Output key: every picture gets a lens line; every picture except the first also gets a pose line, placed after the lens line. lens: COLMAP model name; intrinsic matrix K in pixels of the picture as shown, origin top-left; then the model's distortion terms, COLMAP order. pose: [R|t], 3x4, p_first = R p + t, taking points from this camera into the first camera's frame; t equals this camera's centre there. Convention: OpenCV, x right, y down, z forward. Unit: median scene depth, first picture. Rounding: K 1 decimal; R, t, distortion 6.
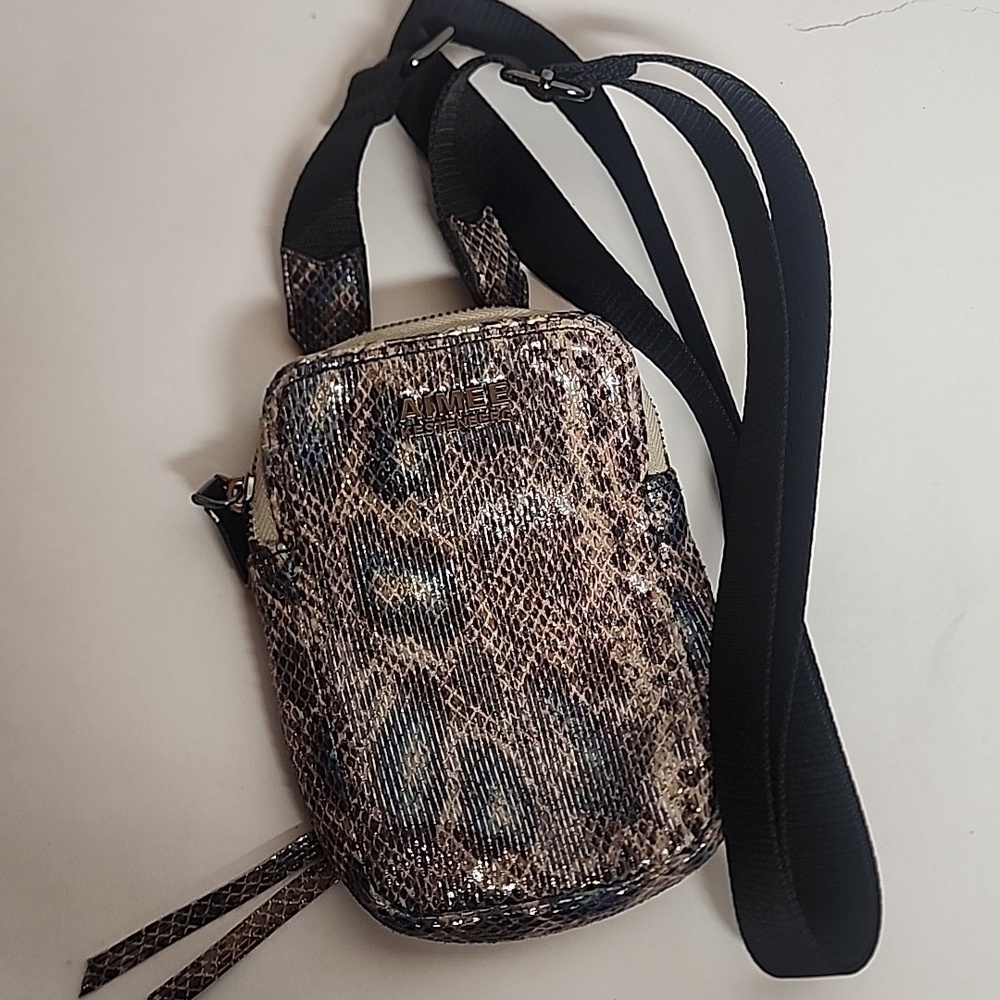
lens RADIAL K [[2308.1, 0, 500.6], [0, 2308.1, 500.2], [0, 0, 1]] dist [-0.011644, 0.000000]
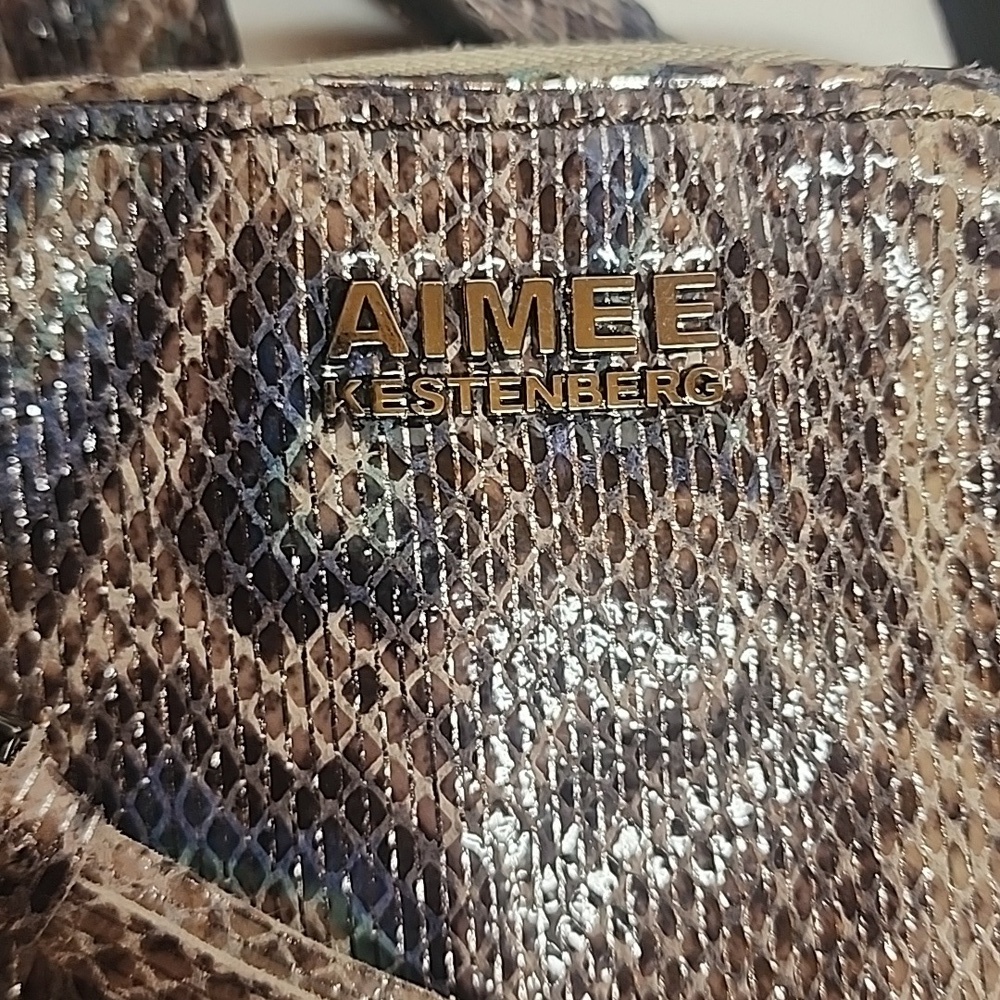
lens RADIAL K [[2308.1, 0, 499.8], [0, 2308.1, 498.5], [0, 0, 1]] dist [-0.011644, 0.000000]
pose [[0.988162, 0.132160, -0.077903, 0.001821], [-0.133872, 0.990850, -0.017161, -0.014635], [0.074922, 0.027387, 0.996813, 0.711528]]
